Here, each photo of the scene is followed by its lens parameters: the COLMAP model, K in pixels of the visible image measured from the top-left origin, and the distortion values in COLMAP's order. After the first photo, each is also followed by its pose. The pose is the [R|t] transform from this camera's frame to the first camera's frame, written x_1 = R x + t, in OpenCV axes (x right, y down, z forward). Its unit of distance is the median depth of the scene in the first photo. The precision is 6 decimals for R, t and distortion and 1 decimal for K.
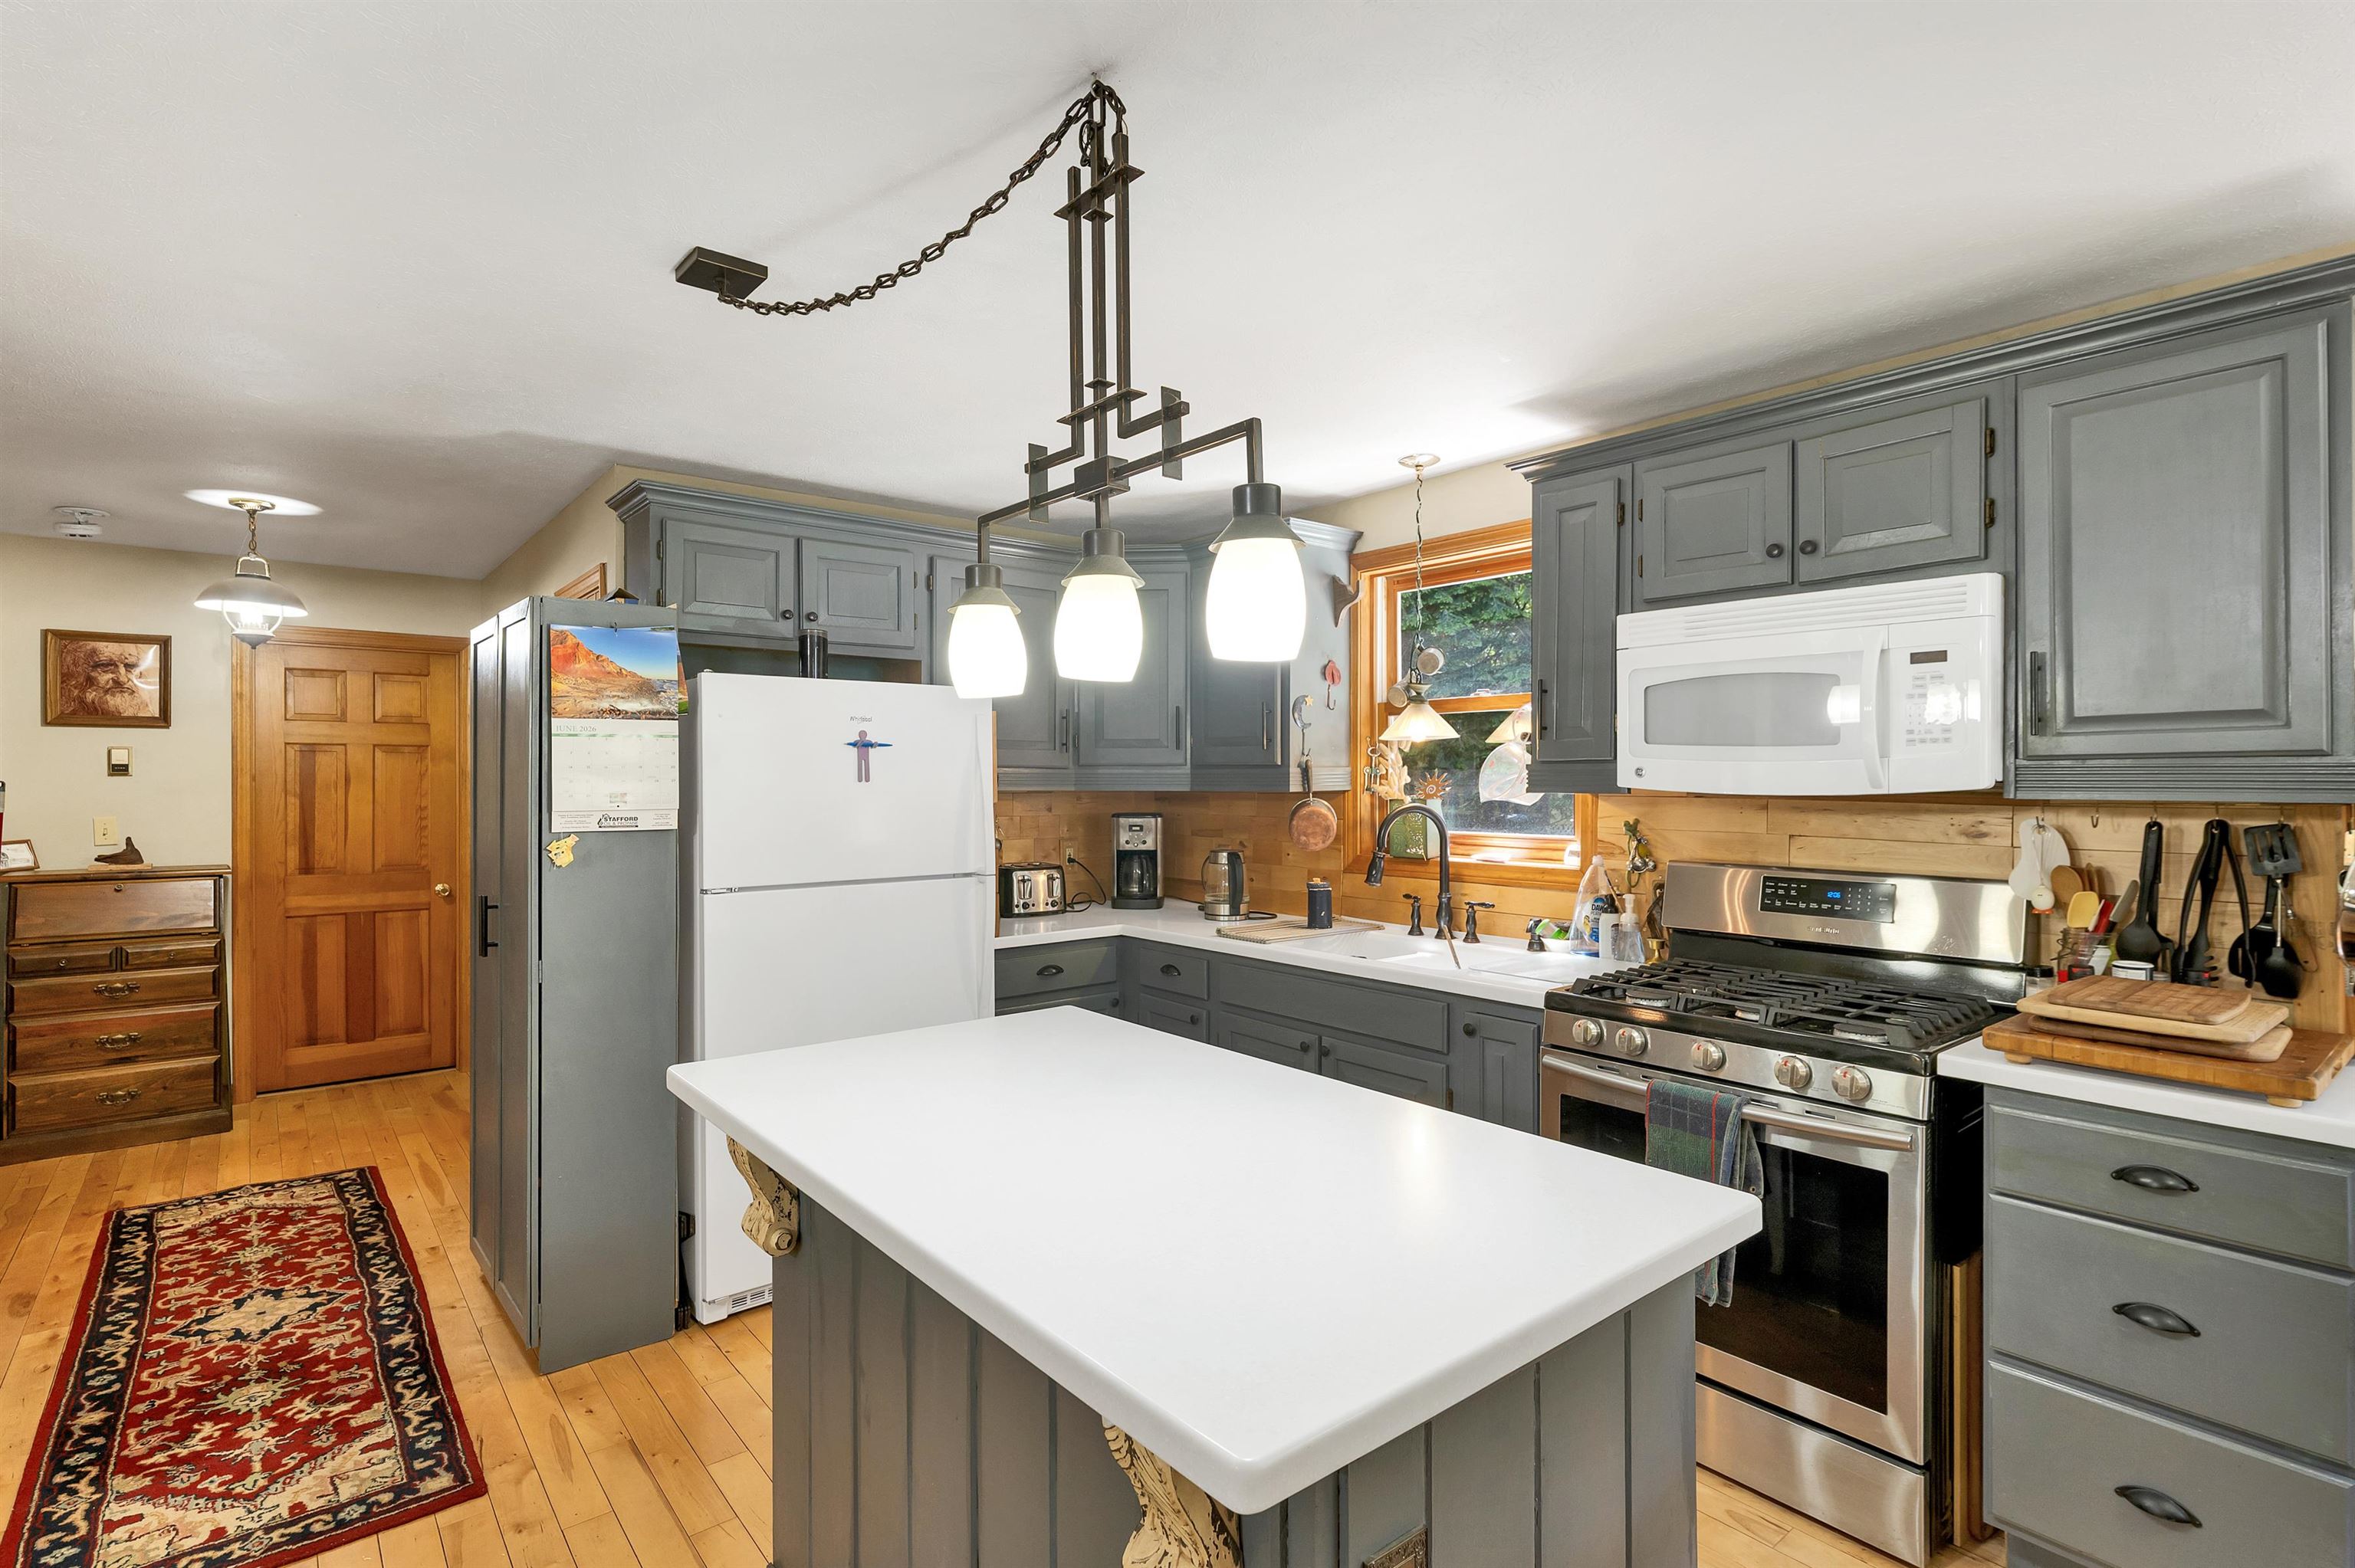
lens RADIAL K [[1128.5, 0, 1177.5], [0, 1128.5, 784.0], [0, 0, 1]] dist [0.000688, 0.000512]
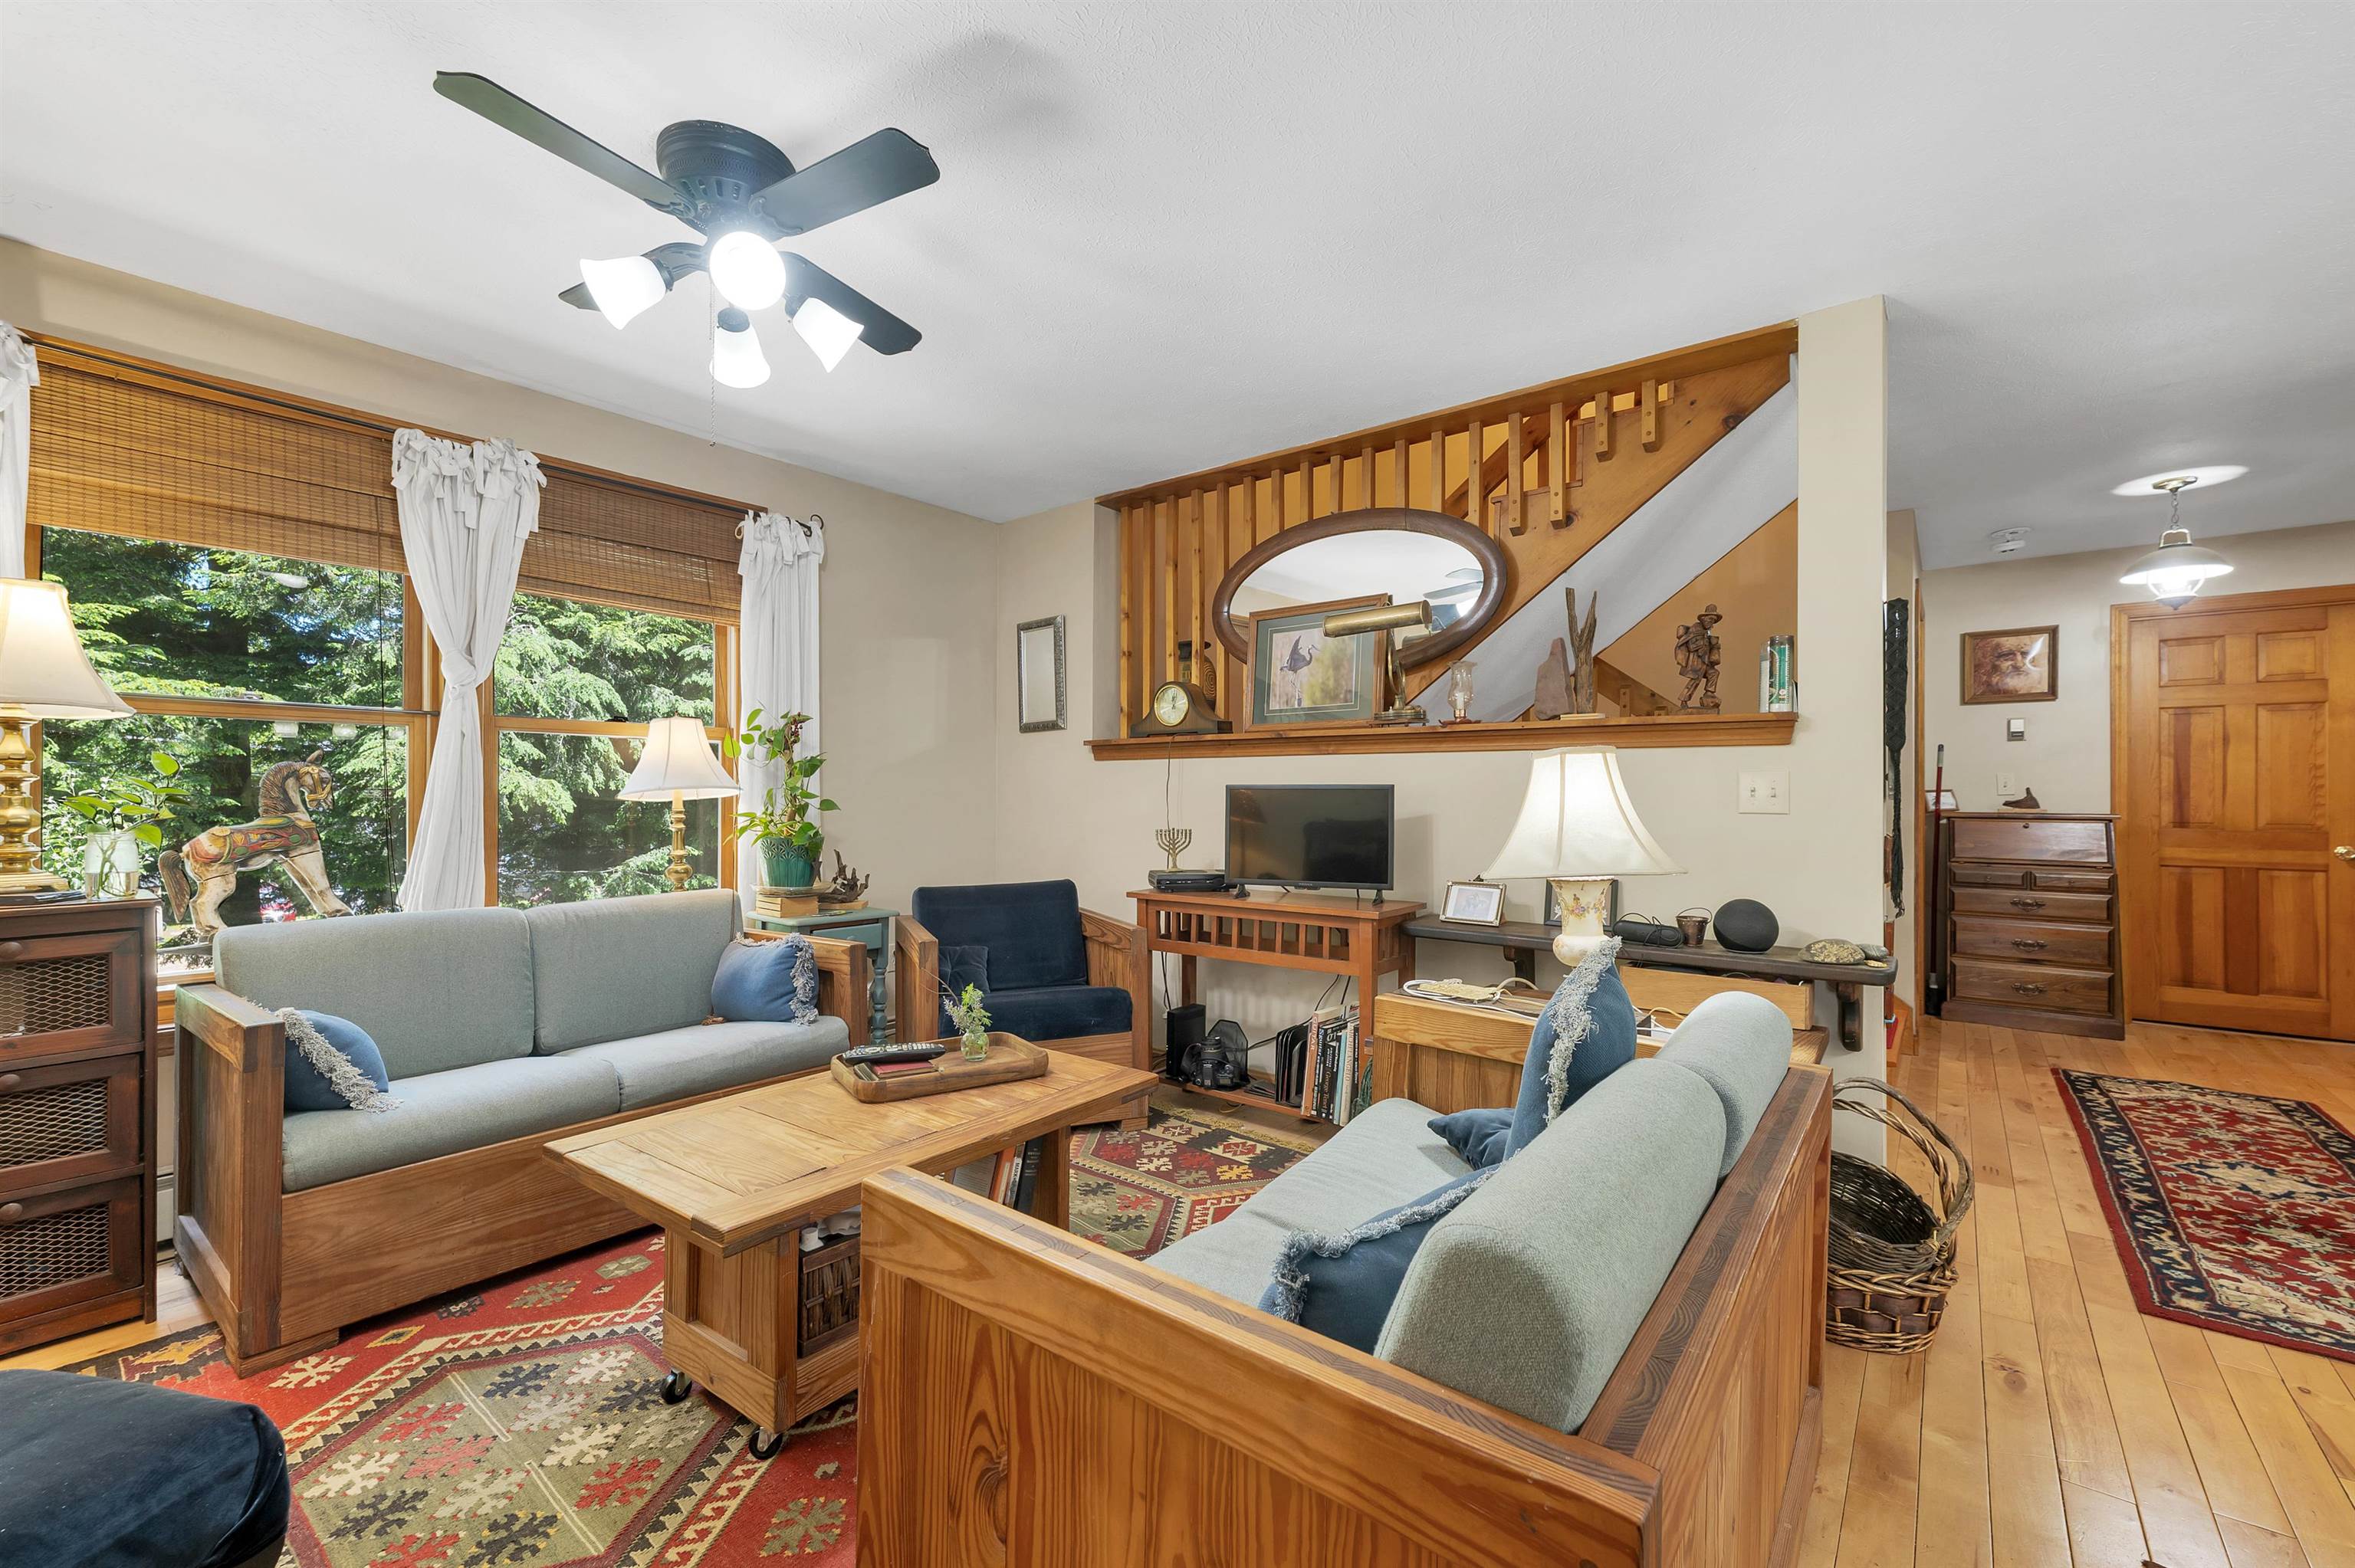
lens RADIAL K [[970.5, 0, 1159.5], [0, 970.5, 792.9], [0, 0, 1]] dist [0.000683, -0.000501]
pose [[0.196306, -0.004892, -0.980530, -0.073419], [-0.005996, 0.999963, -0.006190, 0.084451], [0.980524, 0.007094, 0.196270, -0.209308]]
